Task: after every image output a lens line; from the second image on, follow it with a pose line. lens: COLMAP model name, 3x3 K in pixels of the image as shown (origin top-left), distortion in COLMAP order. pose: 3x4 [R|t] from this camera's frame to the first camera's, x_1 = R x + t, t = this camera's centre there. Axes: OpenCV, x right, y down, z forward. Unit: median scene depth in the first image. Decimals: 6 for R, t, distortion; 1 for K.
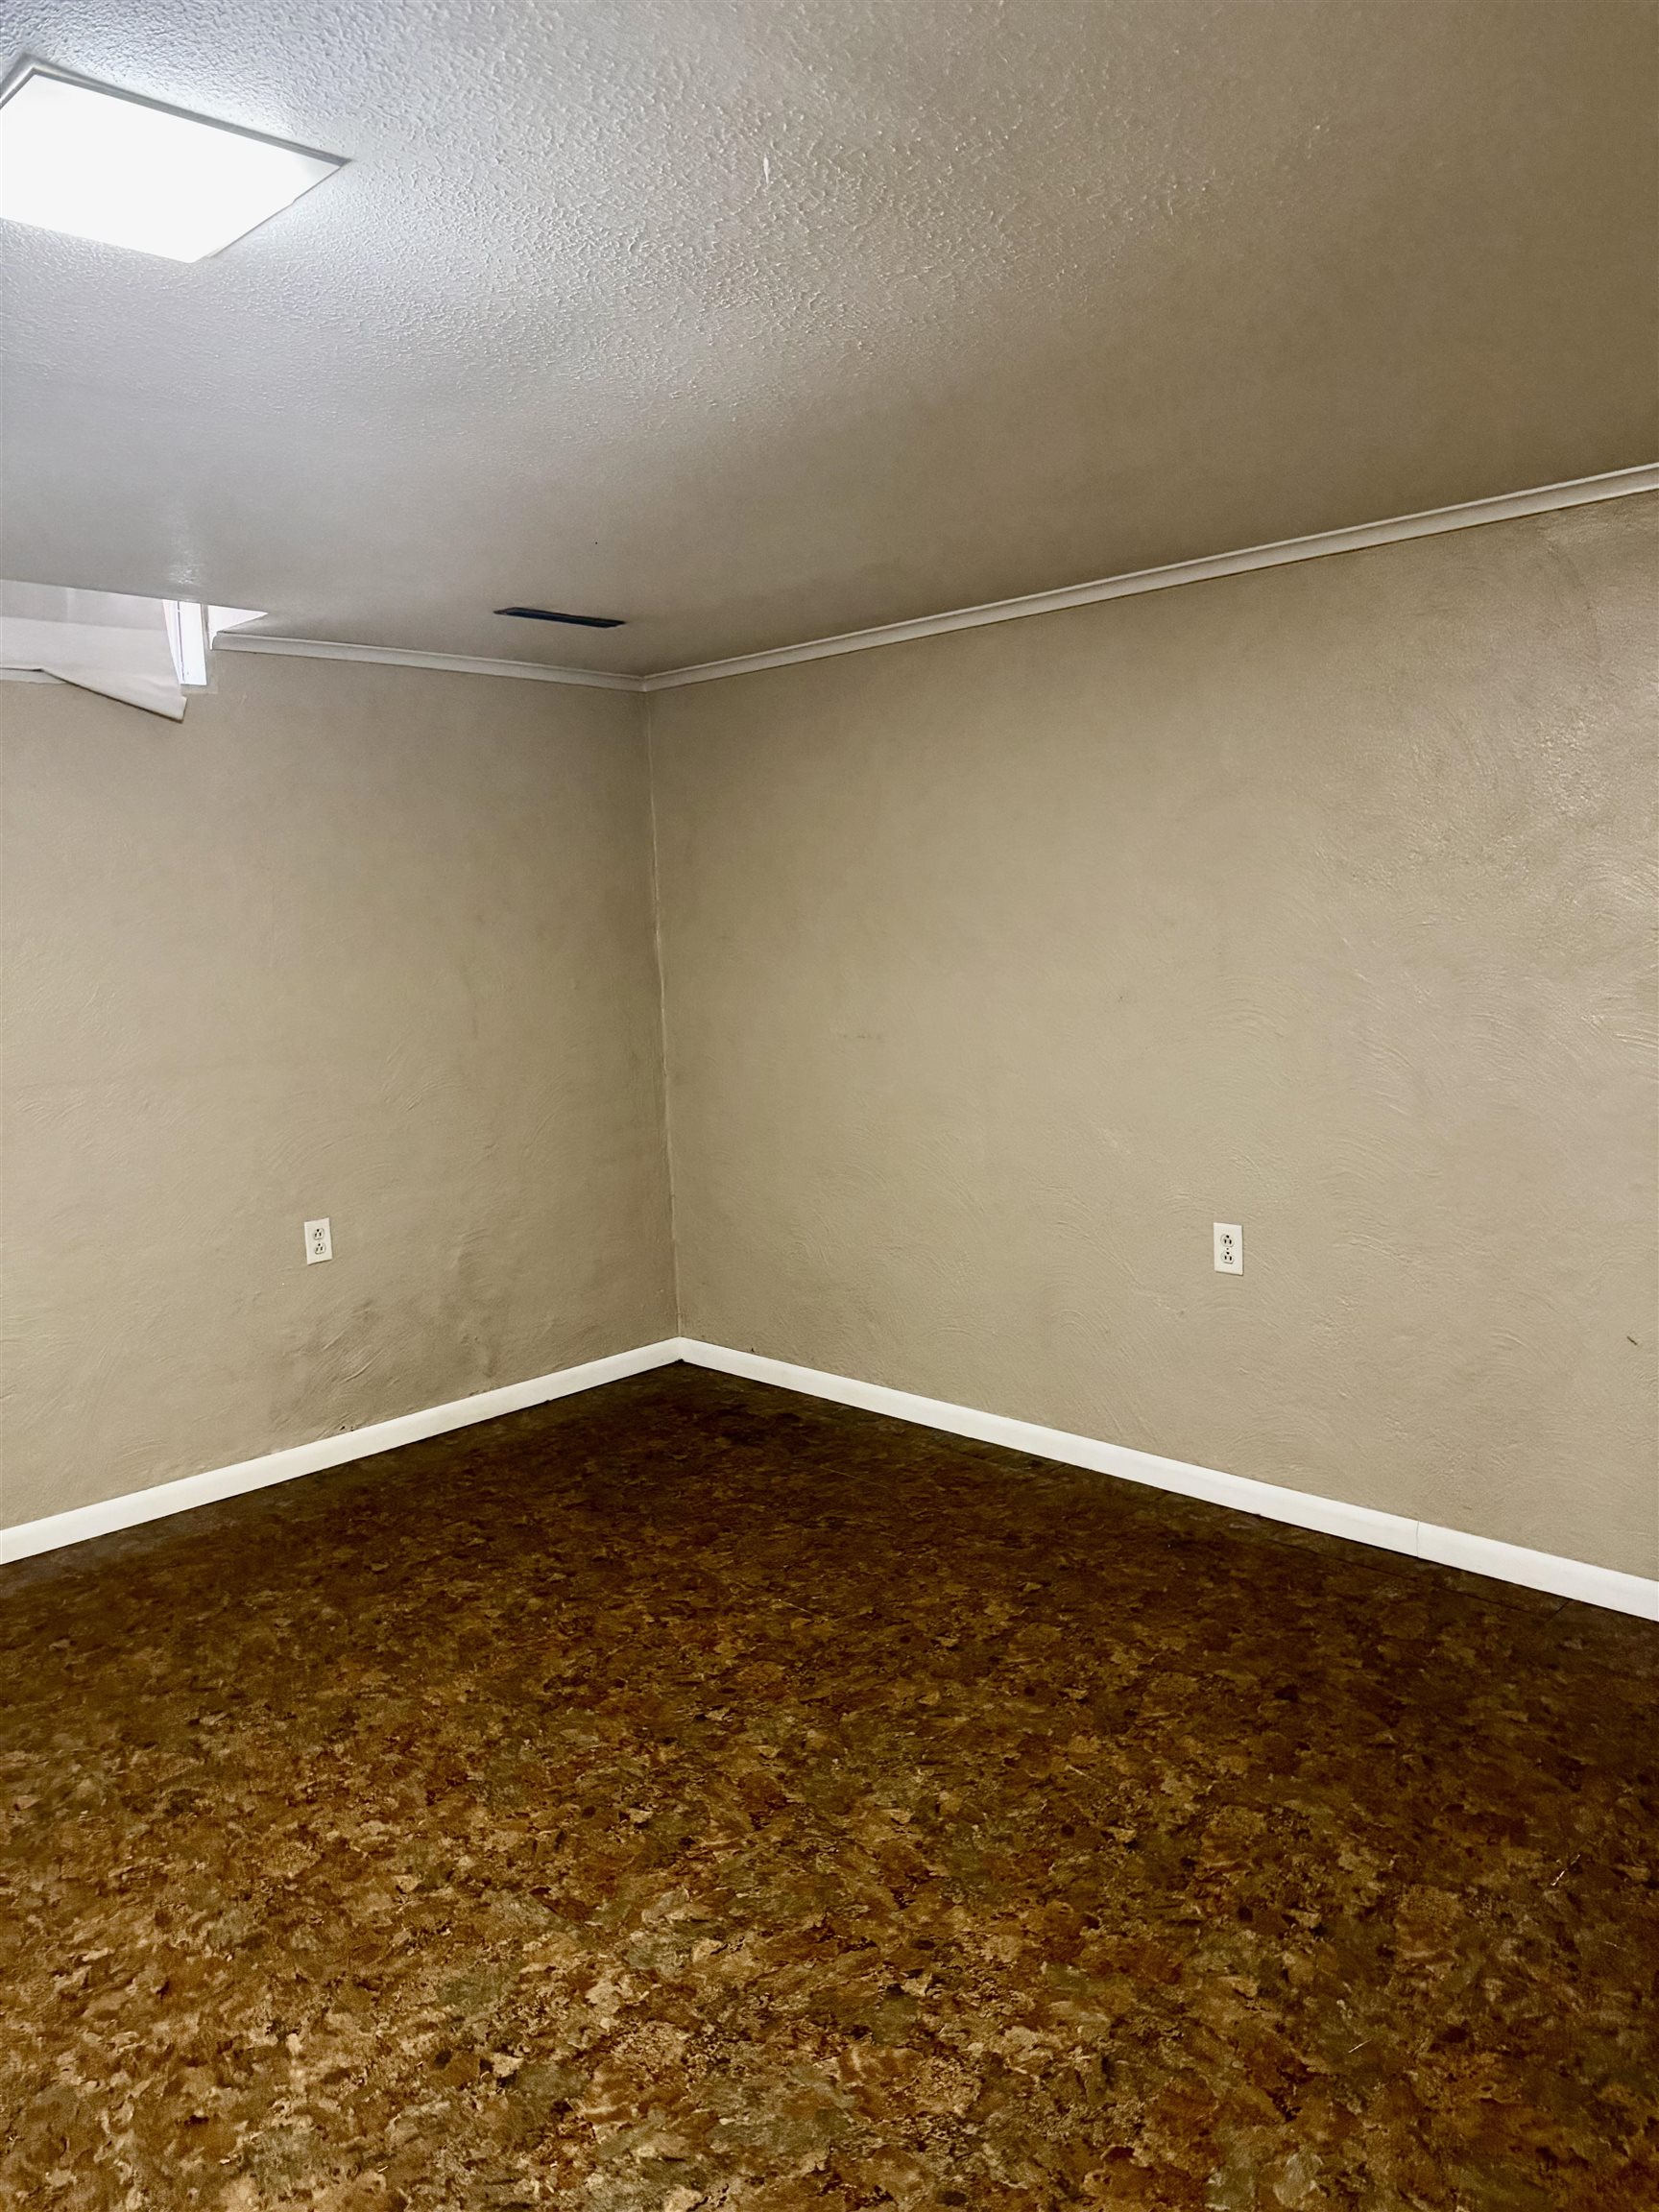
lens RADIAL K [[1553.7, 0, 839.5], [0, 1553.7, 1103.6], [0, 0, 1]] dist [0.183515, -0.283457]
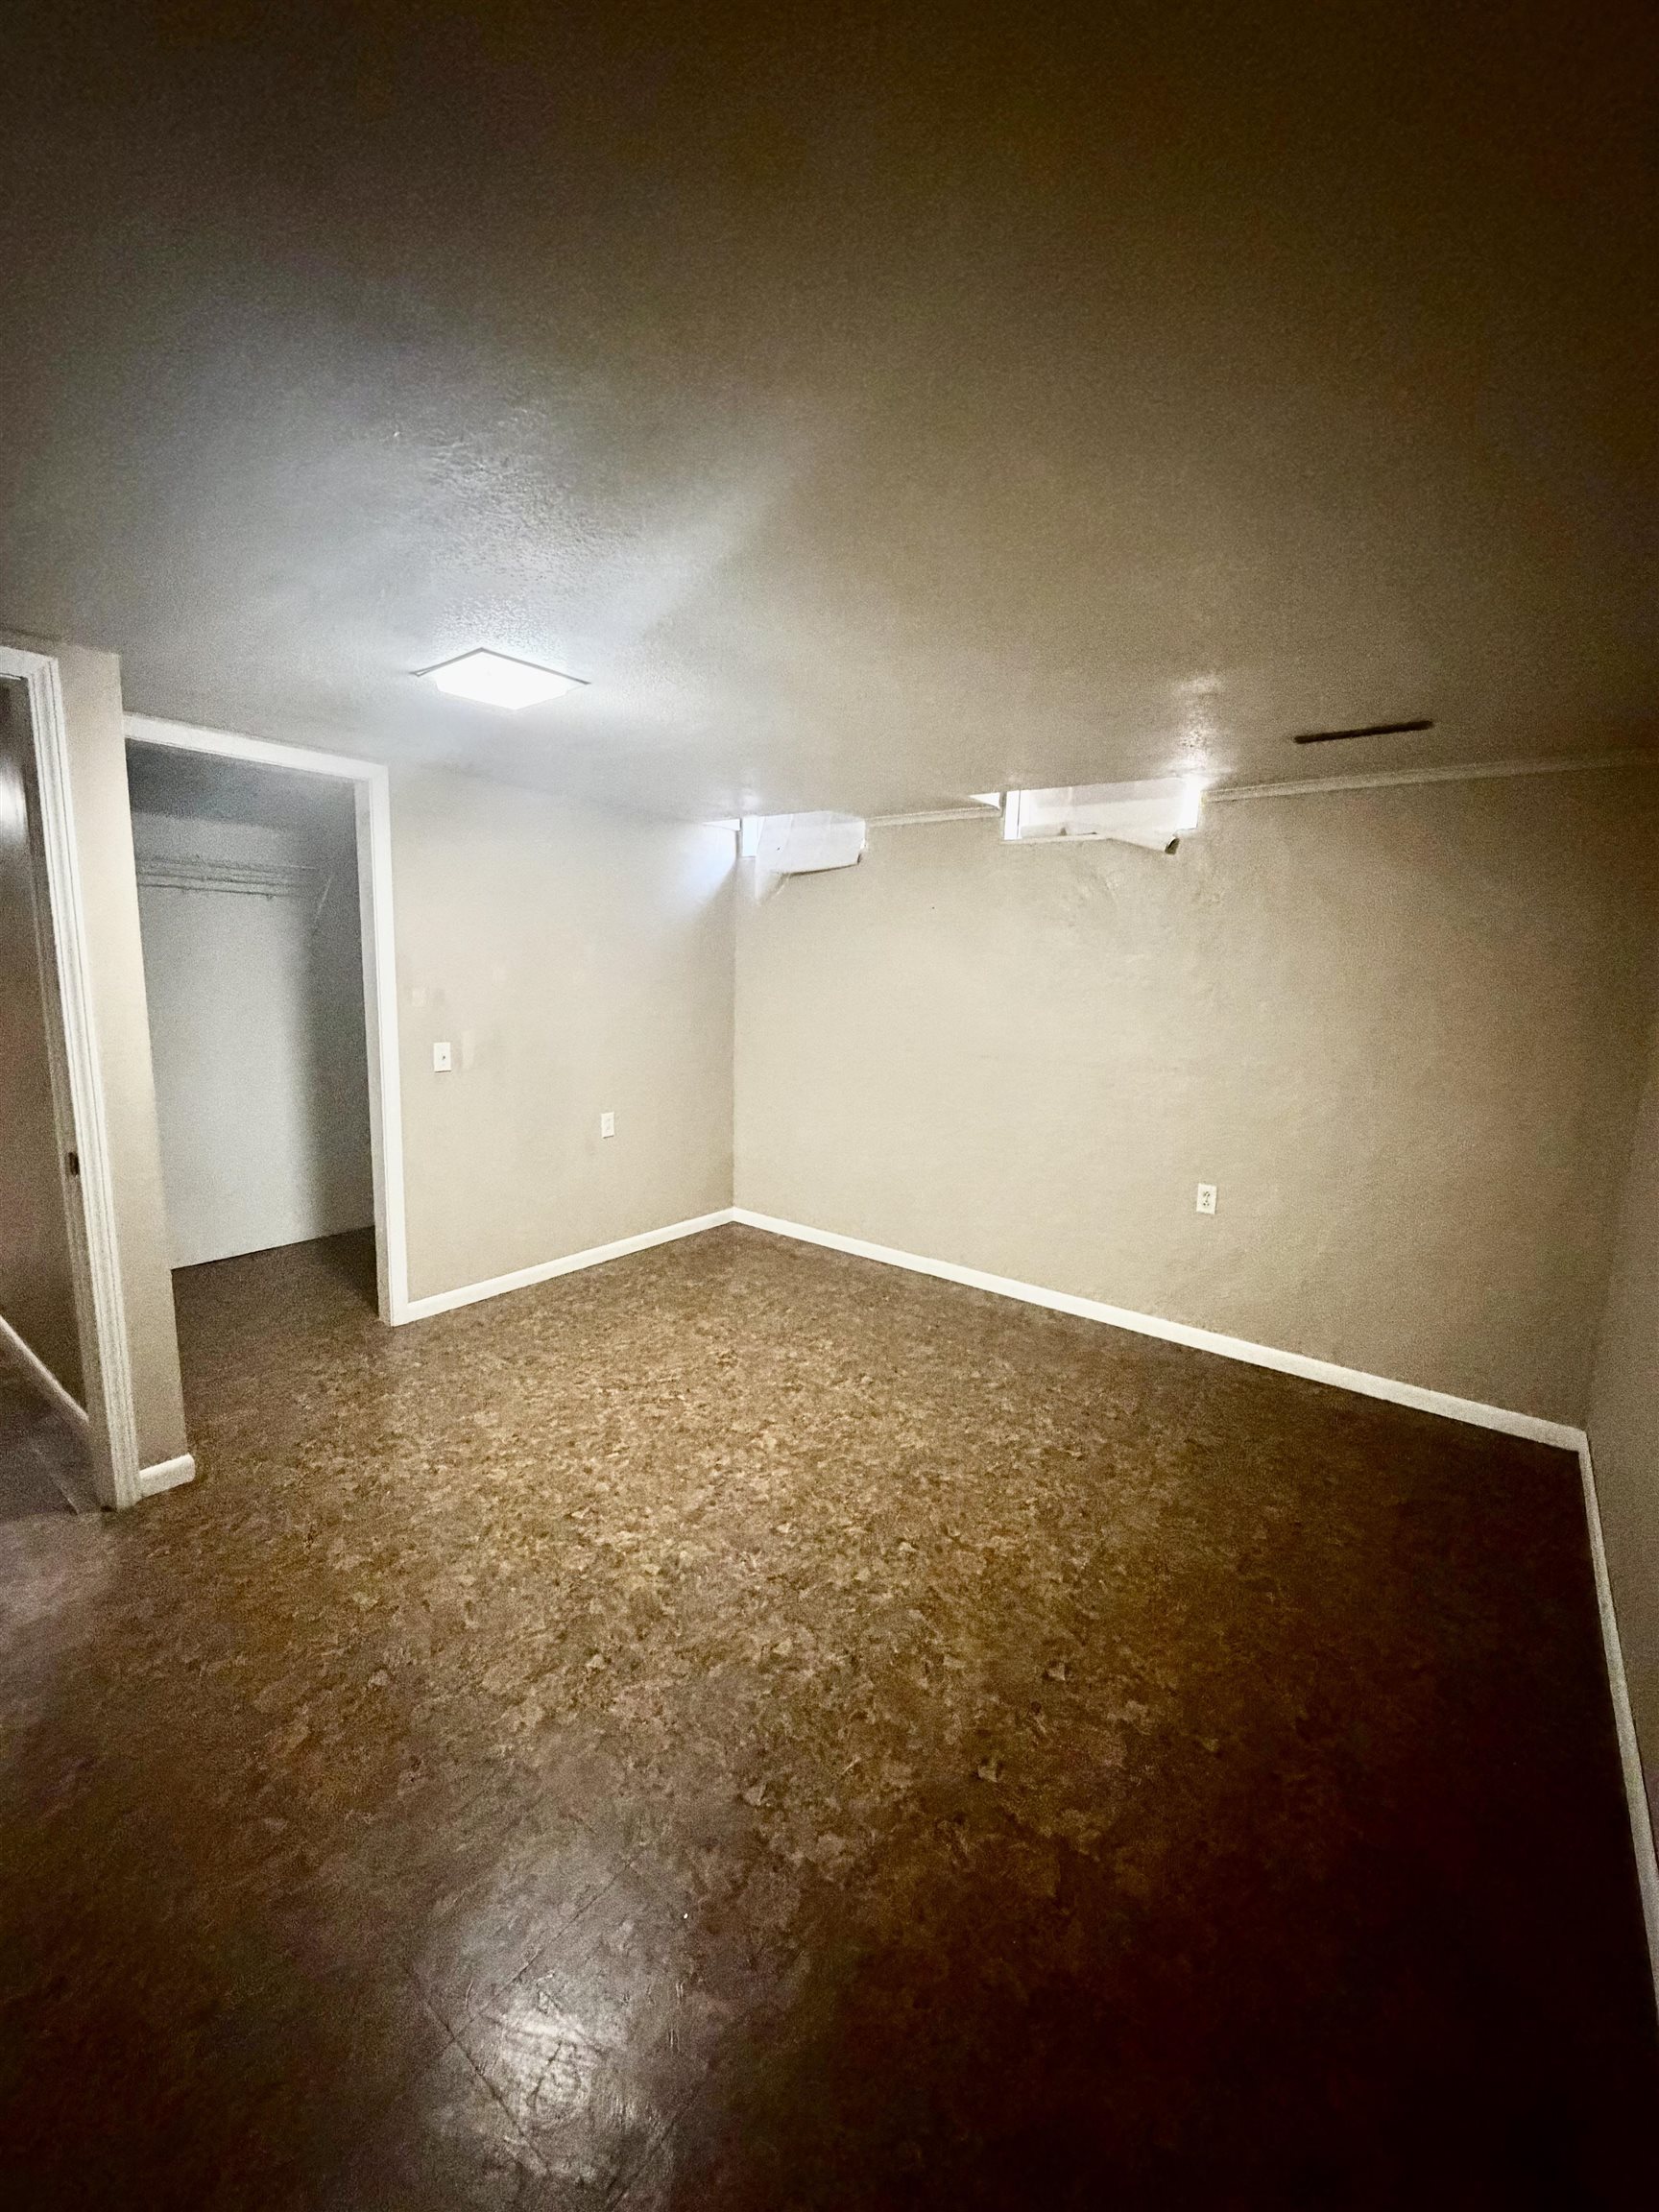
lens RADIAL K [[895.1, 0, 829.5], [0, 895.1, 1106.0], [0, 0, 1]] dist [0.000309, 0.000101]
pose [[0.113983, 0.200123, -0.973118, 0.650062], [-0.154303, 0.971182, 0.181651, -0.143388], [0.981427, 0.129450, 0.141578, 0.805627]]
